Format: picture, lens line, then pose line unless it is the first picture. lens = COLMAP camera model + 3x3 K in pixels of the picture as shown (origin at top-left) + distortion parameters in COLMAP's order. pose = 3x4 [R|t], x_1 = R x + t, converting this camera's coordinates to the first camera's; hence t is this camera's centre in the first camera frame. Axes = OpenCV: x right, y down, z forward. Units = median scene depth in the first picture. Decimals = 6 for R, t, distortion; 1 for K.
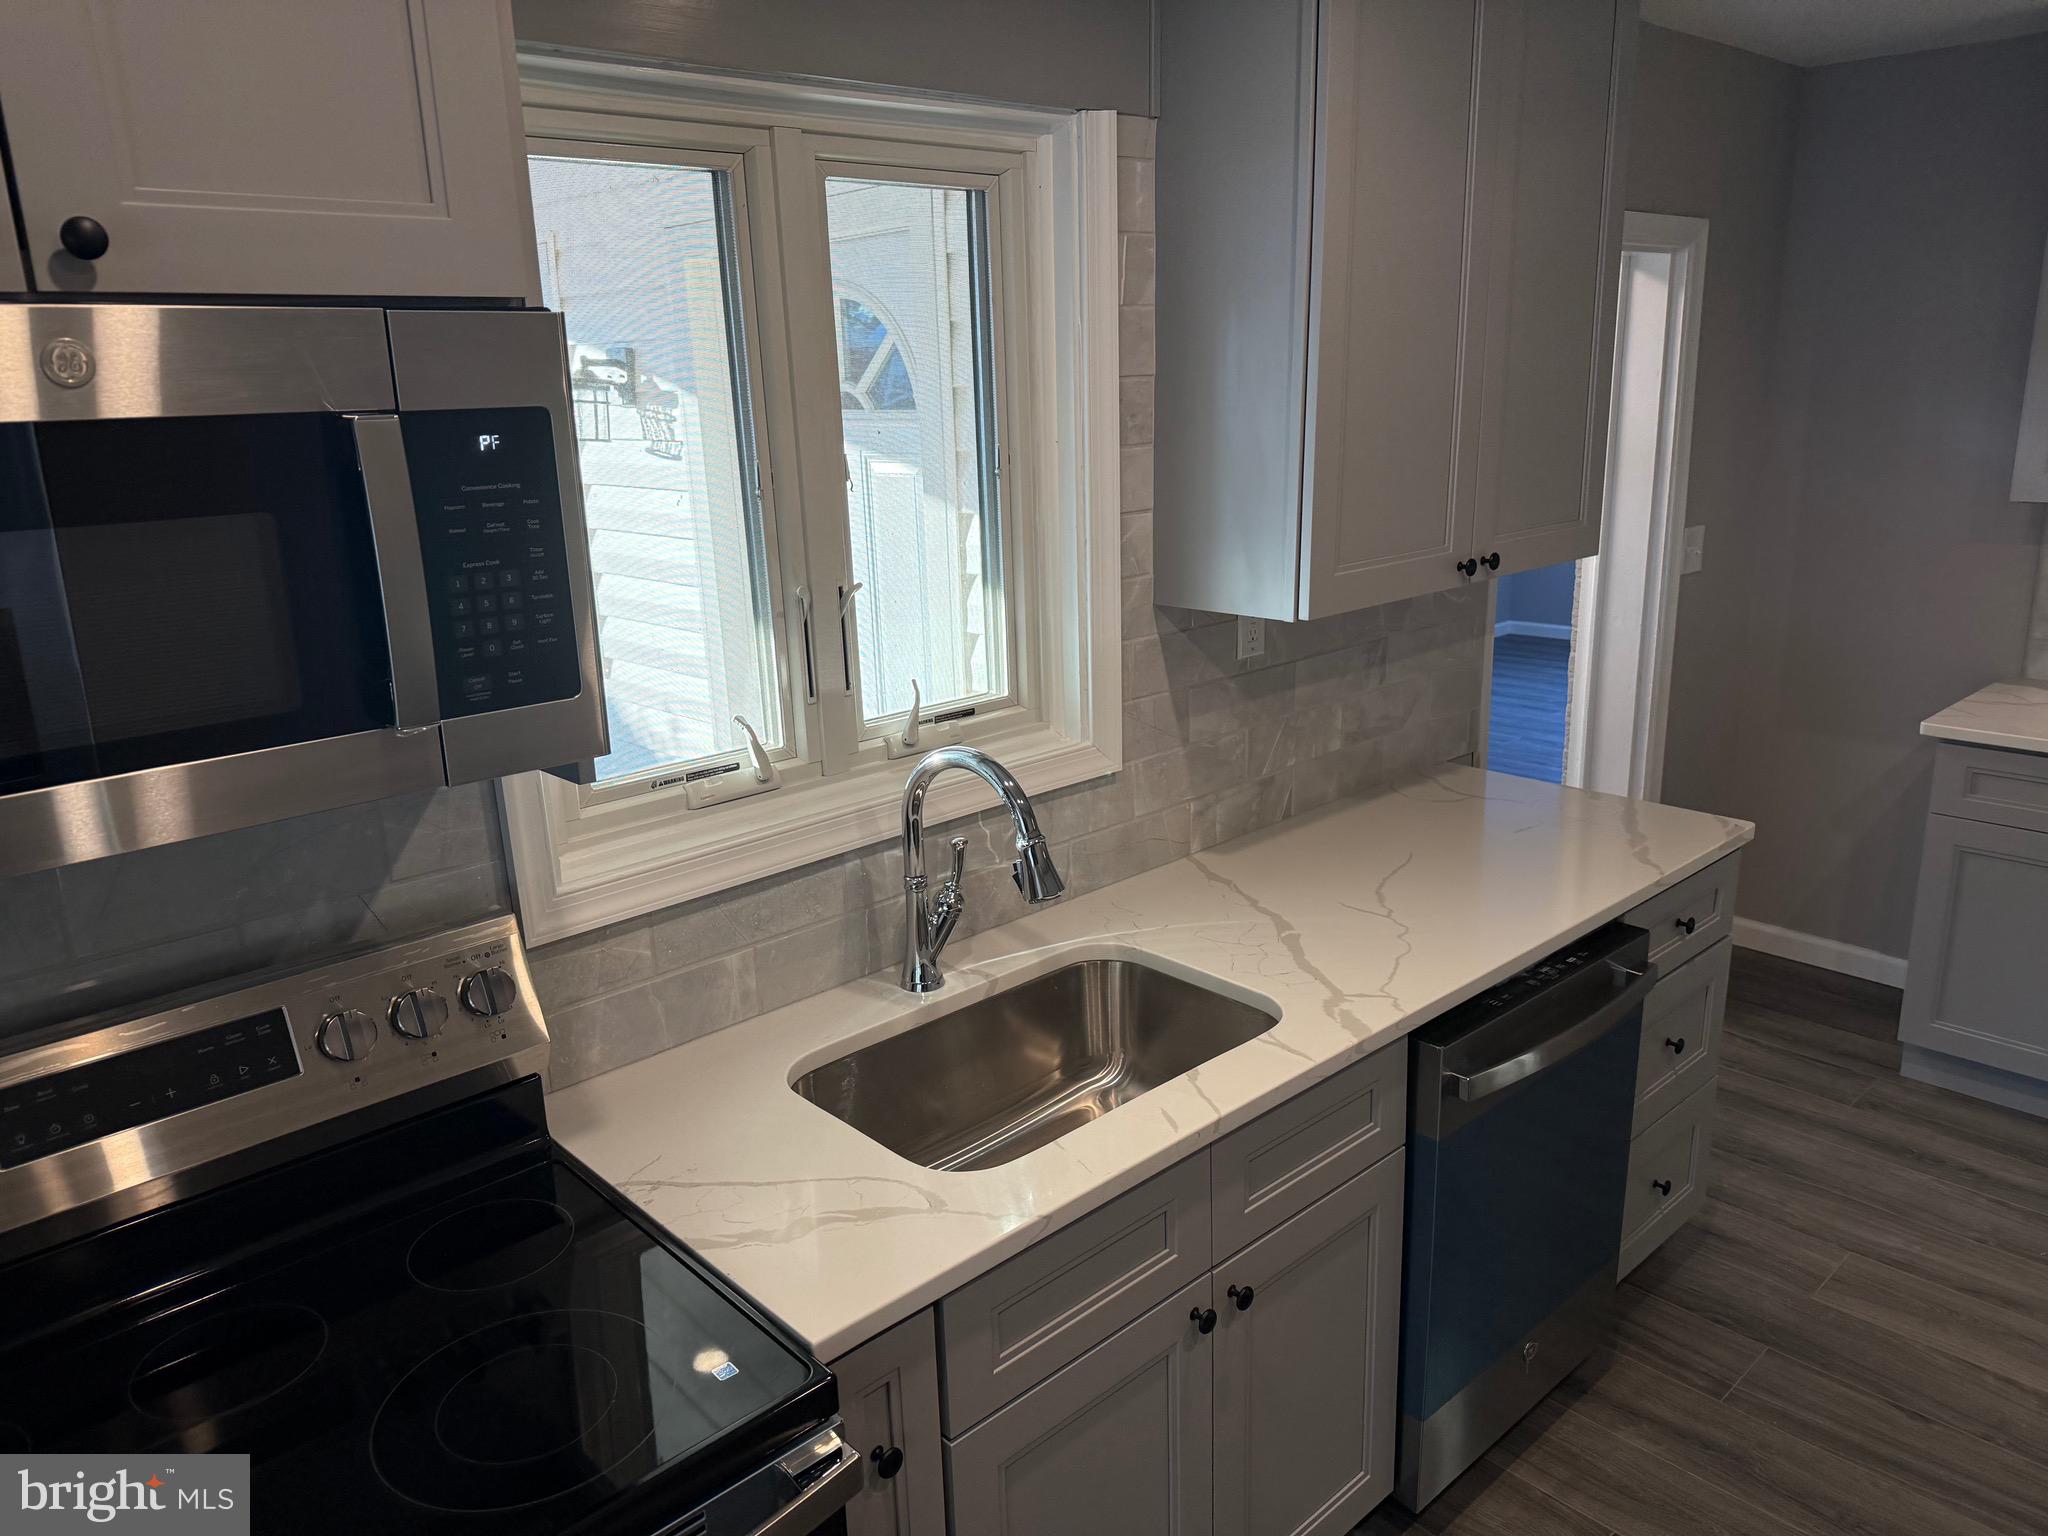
lens RADIAL K [[1435.9, 0, 1025.4], [0, 1435.9, 769.1], [0, 0, 1]] dist [0.084700, -0.096247]
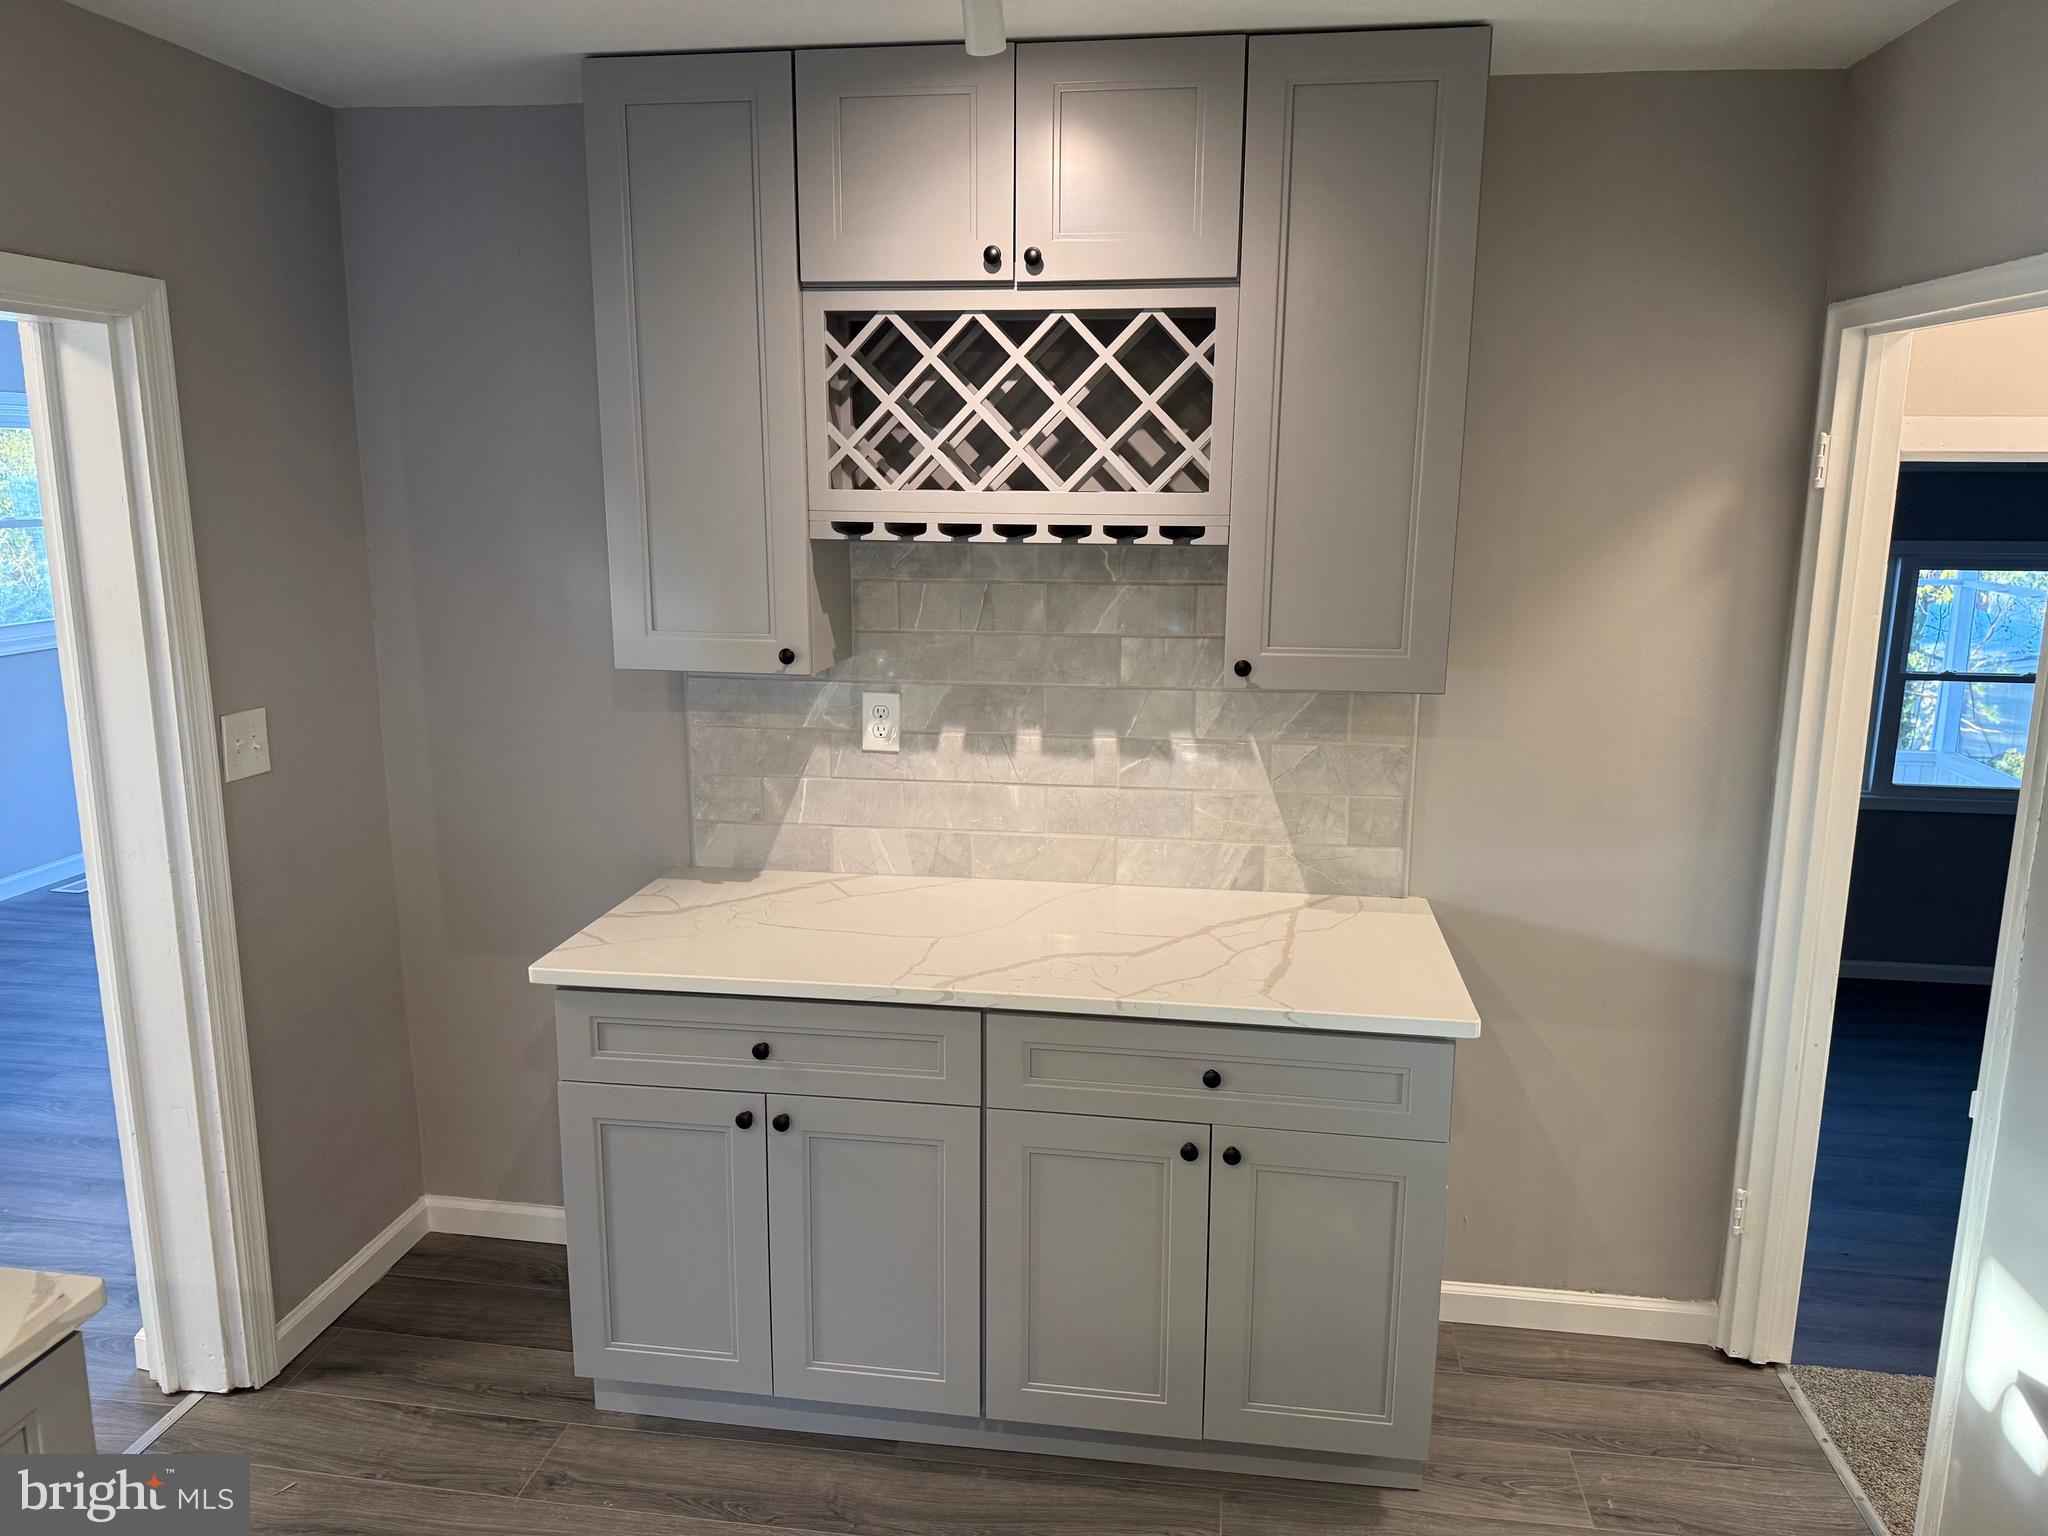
lens RADIAL K [[1435.9, 0, 1033.1], [0, 1435.9, 751.2], [0, 0, 1]] dist [0.084700, -0.096247]
pose [[0.772800, -0.084272, 0.629030, 0.451285], [0.137394, 0.989855, -0.036185, -0.100733], [-0.619599, 0.114388, 0.776539, 0.315912]]
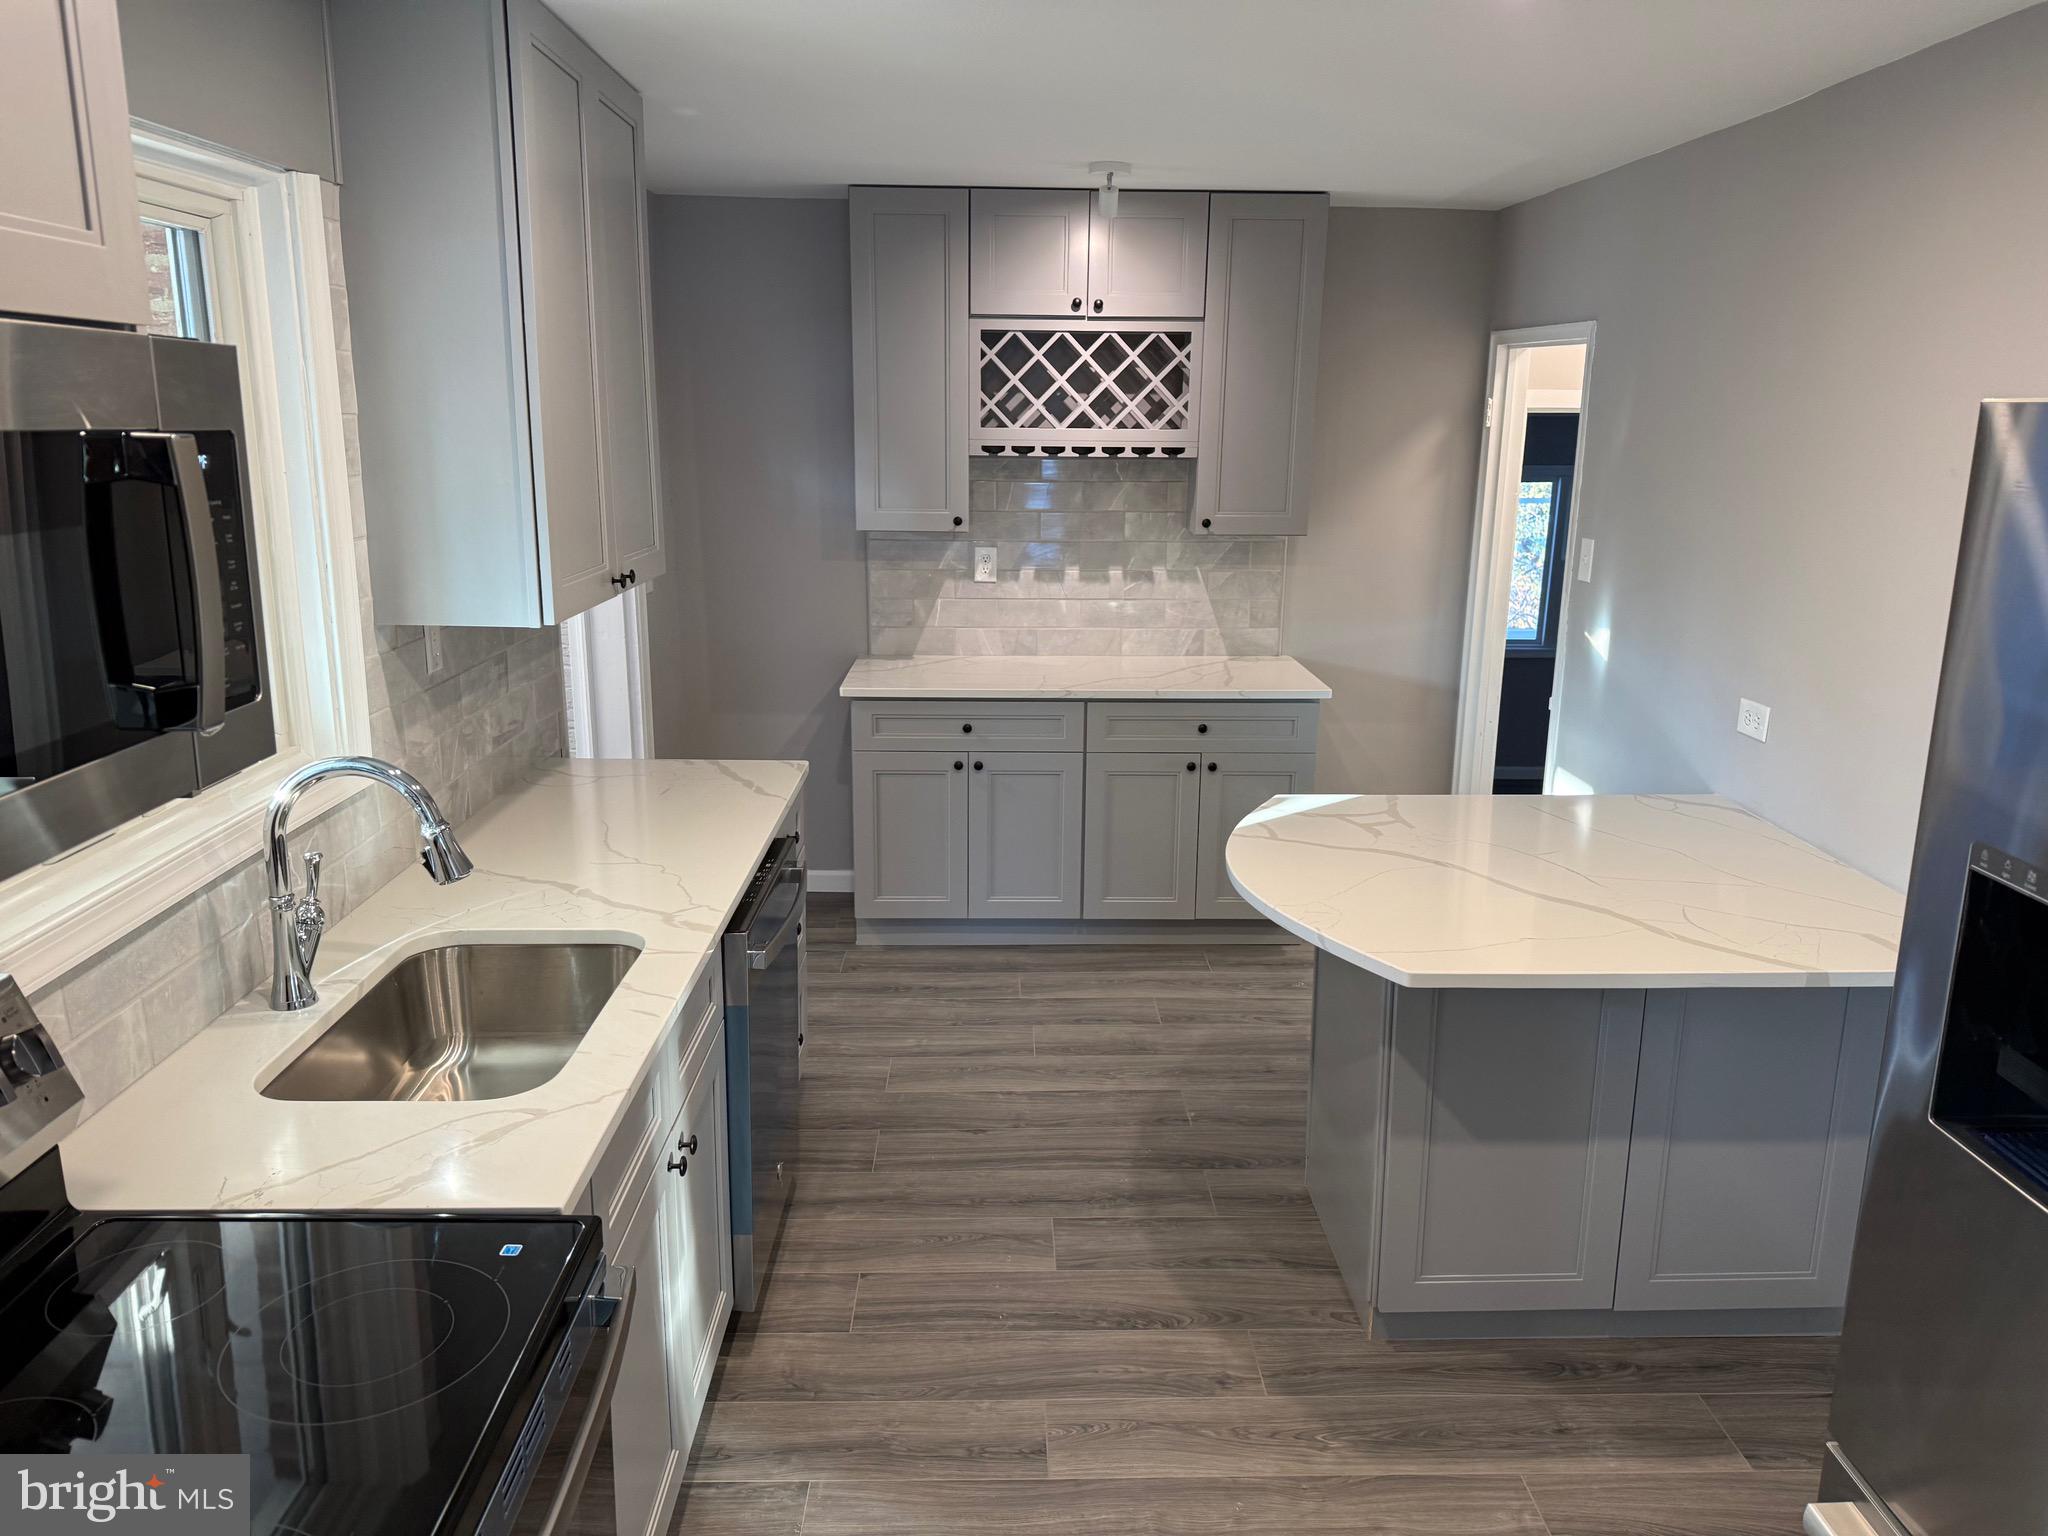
lens RADIAL K [[1435.9, 0, 1023.4], [0, 1435.9, 755.2], [0, 0, 1]] dist [0.084700, -0.096247]
pose [[0.662666, -0.135181, 0.736614, -0.378253], [0.169213, 0.985165, 0.028568, 0.028795], [-0.729548, 0.105713, 0.675710, -0.068759]]
